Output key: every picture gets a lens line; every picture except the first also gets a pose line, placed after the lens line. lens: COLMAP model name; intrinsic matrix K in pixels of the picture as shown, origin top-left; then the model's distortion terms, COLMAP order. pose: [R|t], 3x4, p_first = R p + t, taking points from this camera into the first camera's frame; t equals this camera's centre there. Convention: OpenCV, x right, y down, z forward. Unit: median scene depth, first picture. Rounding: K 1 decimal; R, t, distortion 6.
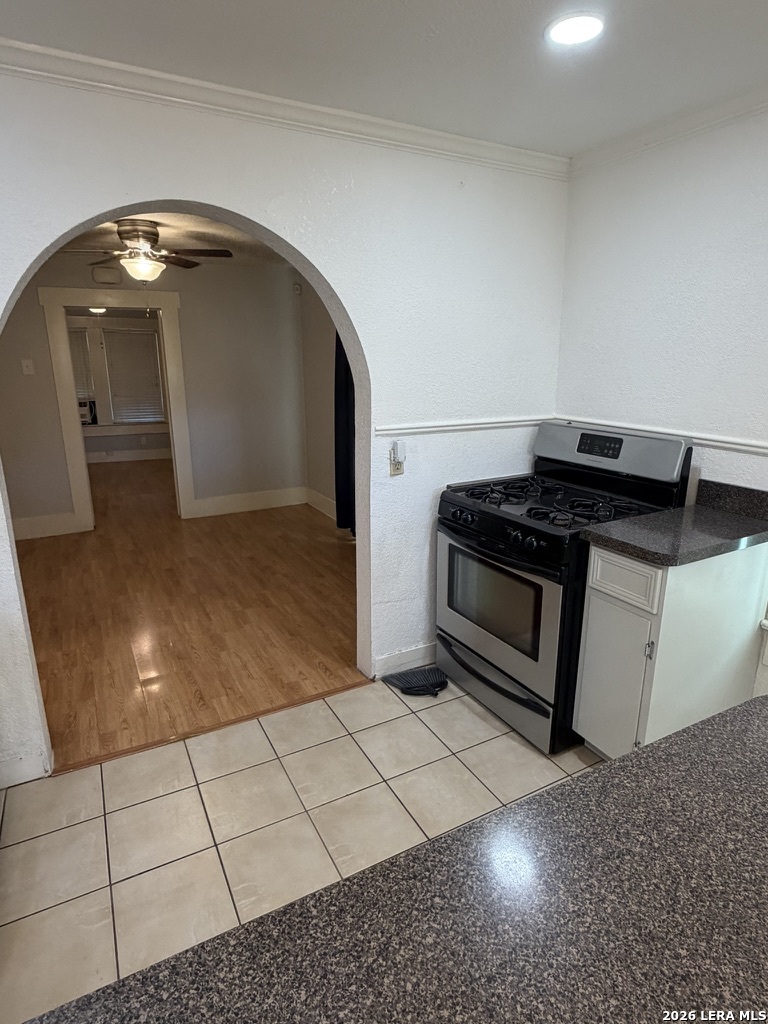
lens RADIAL K [[574.5, 0, 383.8], [0, 574.5, 511.5], [0, 0, 1]] dist [0.001821, 0.000915]
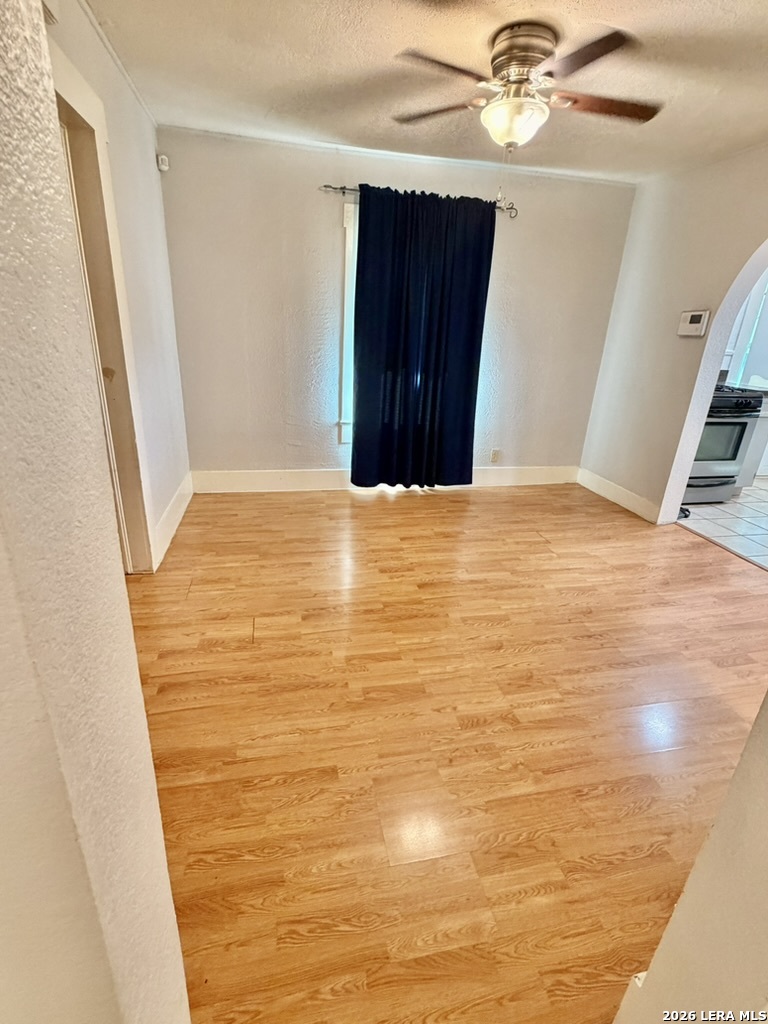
lens RADIAL K [[487.6, 0, 381.7], [0, 487.6, 513.4], [0, 0, 1]] dist [-0.000124, 0.000080]
pose [[0.277276, -0.333839, 0.900927, -1.513004], [0.200647, 0.937138, 0.285504, -0.282439], [-0.939606, 0.101605, 0.326830, 1.394879]]
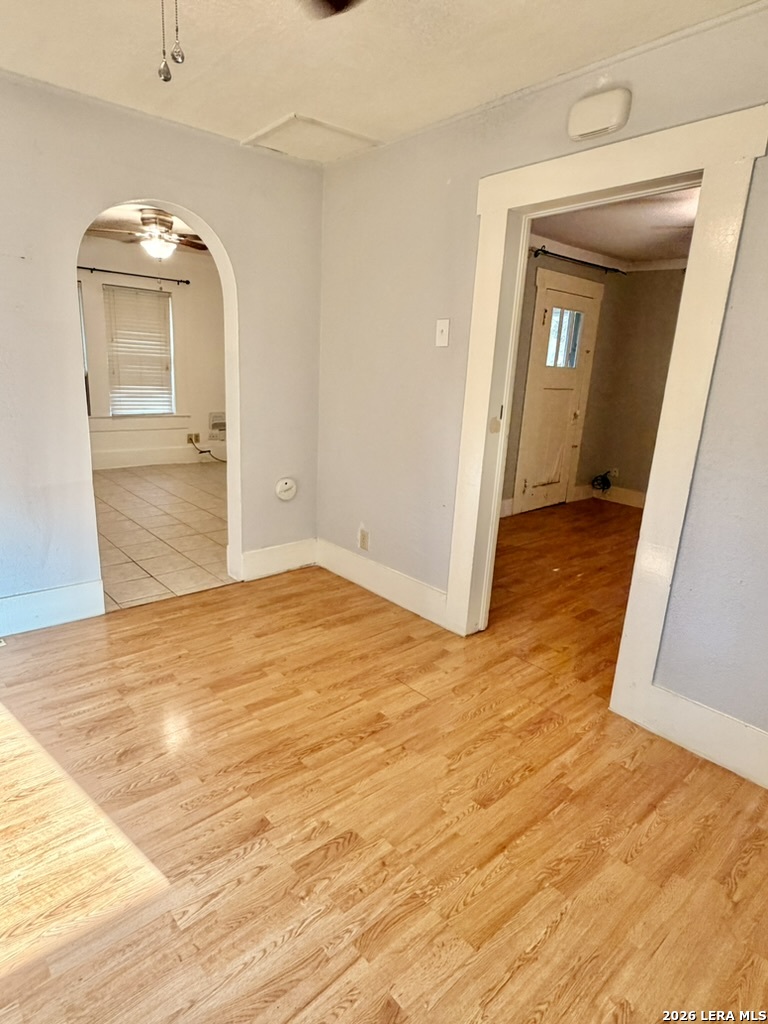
lens RADIAL K [[577.5, 0, 379.8], [0, 577.5, 514.0], [0, 0, 1]] dist [-0.001985, 0.000208]
pose [[0.229235, 0.258512, -0.938415, -0.079221], [-0.301823, 0.935446, 0.183965, -0.313639], [0.925394, 0.241064, 0.292462, 1.515458]]
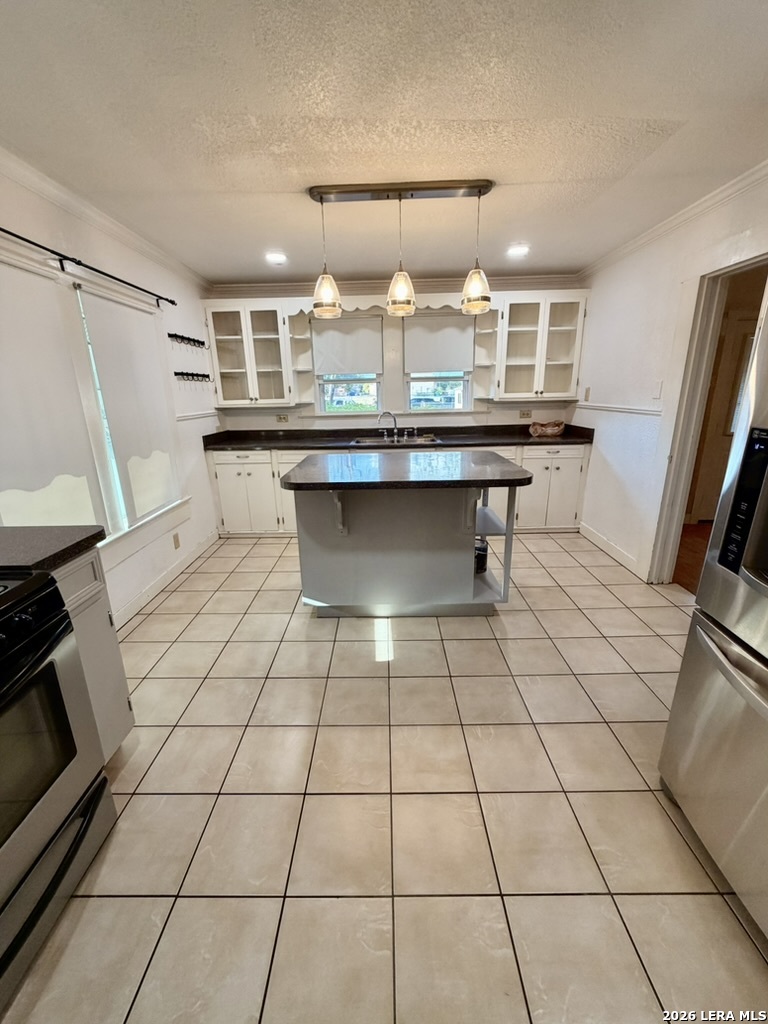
lens RADIAL K [[409.3, 0, 383.1], [0, 409.3, 509.4], [0, 0, 1]] dist [-0.001448, 0.000648]
pose [[-0.880323, -0.114112, 0.460446, -0.250856], [0.140443, 0.864428, 0.482742, -0.181819], [-0.453109, 0.489635, -0.744949, 0.888919]]
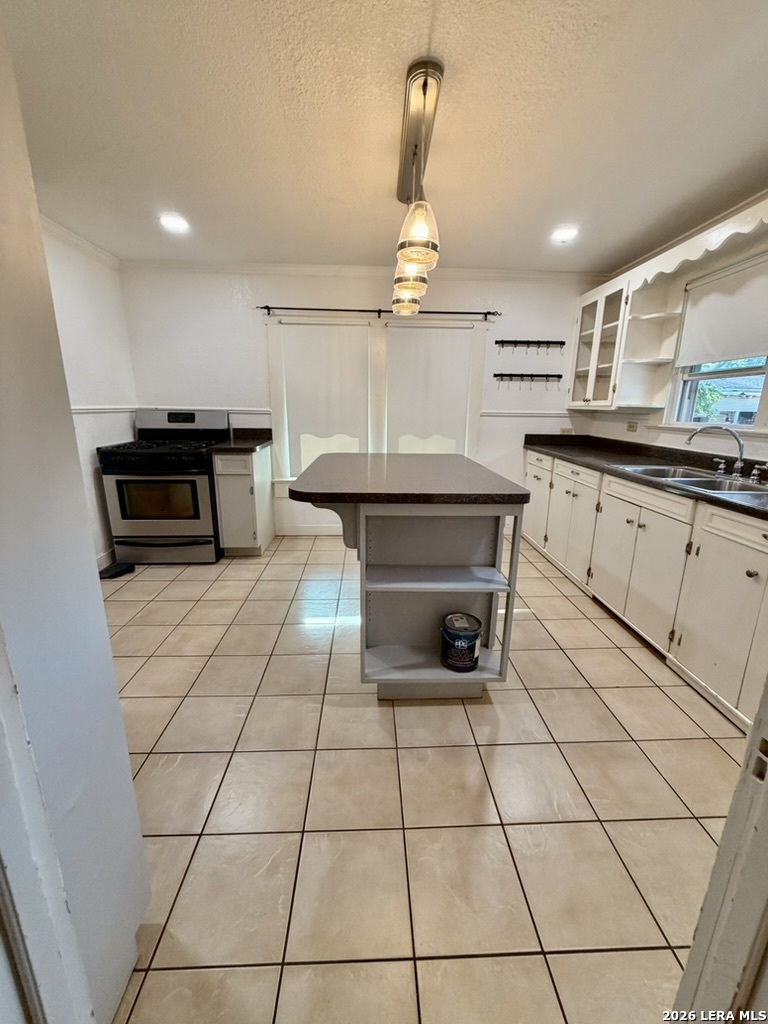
lens RADIAL K [[409.3, 0, 383.1], [0, 409.3, 509.4], [0, 0, 1]] dist [-0.001448, 0.000648]
pose [[0.440067, -0.217933, 0.871118, -0.591383], [0.217735, 0.967049, 0.131939, 0.149146], [-0.871167, 0.131611, 0.473018, -0.217518]]
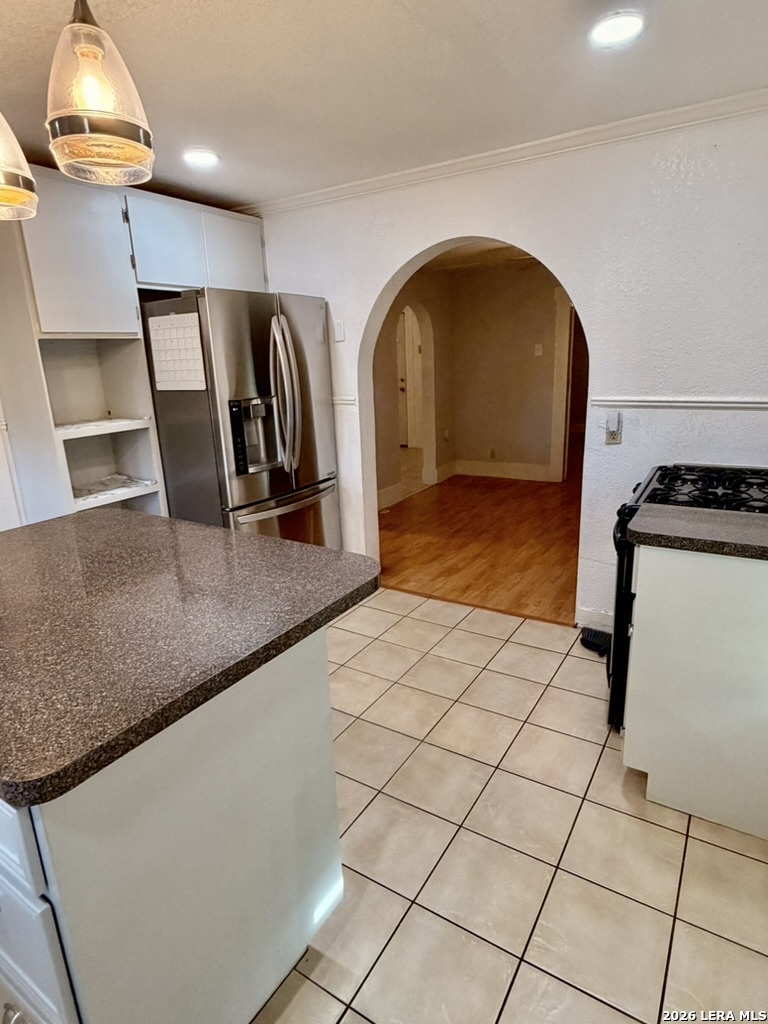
lens RADIAL K [[574.5, 0, 383.8], [0, 574.5, 511.5], [0, 0, 1]] dist [0.001821, 0.000915]
pose [[0.495606, 0.215041, -0.841506, 0.731937], [-0.190539, 0.972183, 0.136216, -0.005560], [0.847390, 0.092830, 0.522794, 0.081759]]
